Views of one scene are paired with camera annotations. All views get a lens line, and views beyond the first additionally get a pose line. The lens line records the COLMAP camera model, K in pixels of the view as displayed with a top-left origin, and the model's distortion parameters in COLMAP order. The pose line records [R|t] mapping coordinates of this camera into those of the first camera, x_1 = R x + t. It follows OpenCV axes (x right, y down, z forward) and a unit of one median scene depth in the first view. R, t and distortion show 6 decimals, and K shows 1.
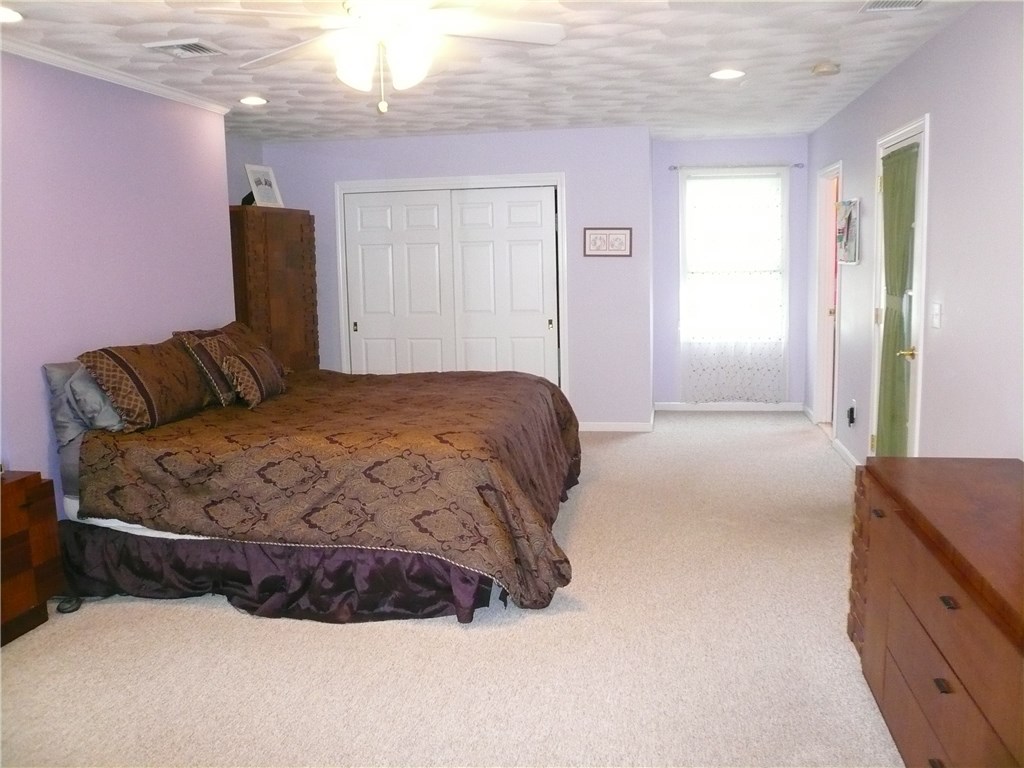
lens RADIAL K [[860.5, 0, 516.1], [0, 860.5, 376.3], [0, 0, 1]] dist [-0.109810, 0.087283]
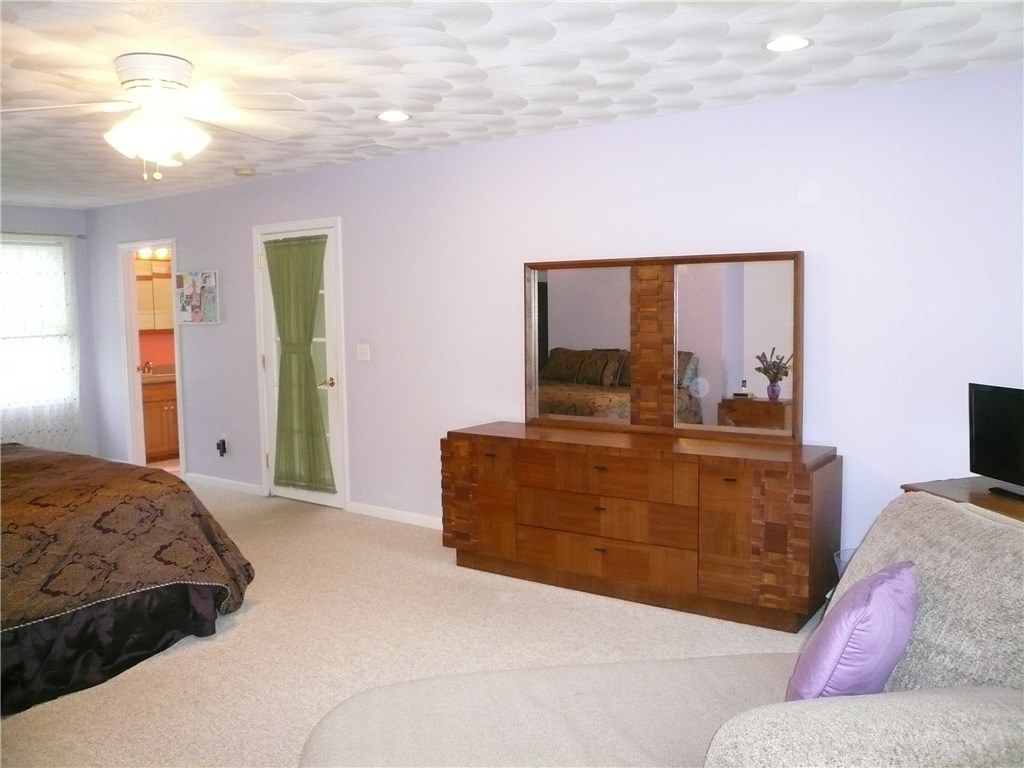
lens RADIAL K [[860.5, 0, 524.9], [0, 860.5, 368.9], [0, 0, 1]] dist [-0.109810, 0.087283]
pose [[0.440435, -0.055302, 0.896080, -0.806965], [0.137425, 0.990491, -0.006417, 0.005708], [-0.887204, 0.125970, 0.443847, 0.092090]]
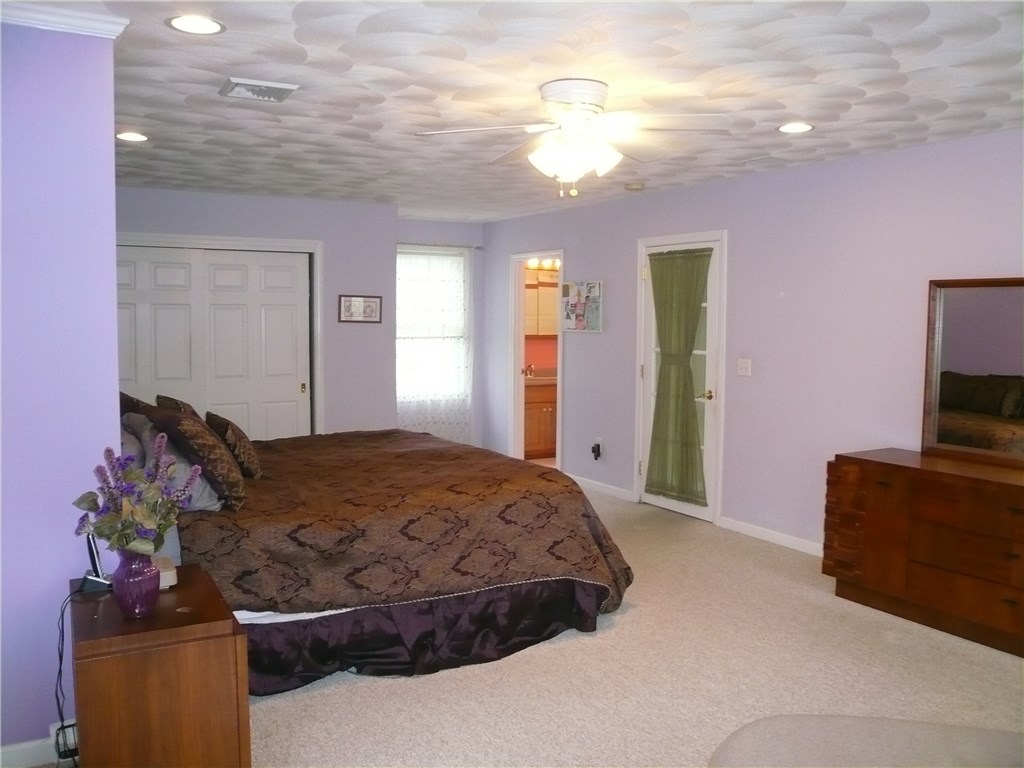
lens RADIAL K [[860.5, 0, 522.0], [0, 860.5, 376.3], [0, 0, 1]] dist [-0.109810, 0.087283]
pose [[0.762931, -0.018565, 0.646213, -0.837547], [0.069629, 0.996133, -0.053588, -0.004007], [-0.642719, 0.085879, 0.761273, 0.132457]]
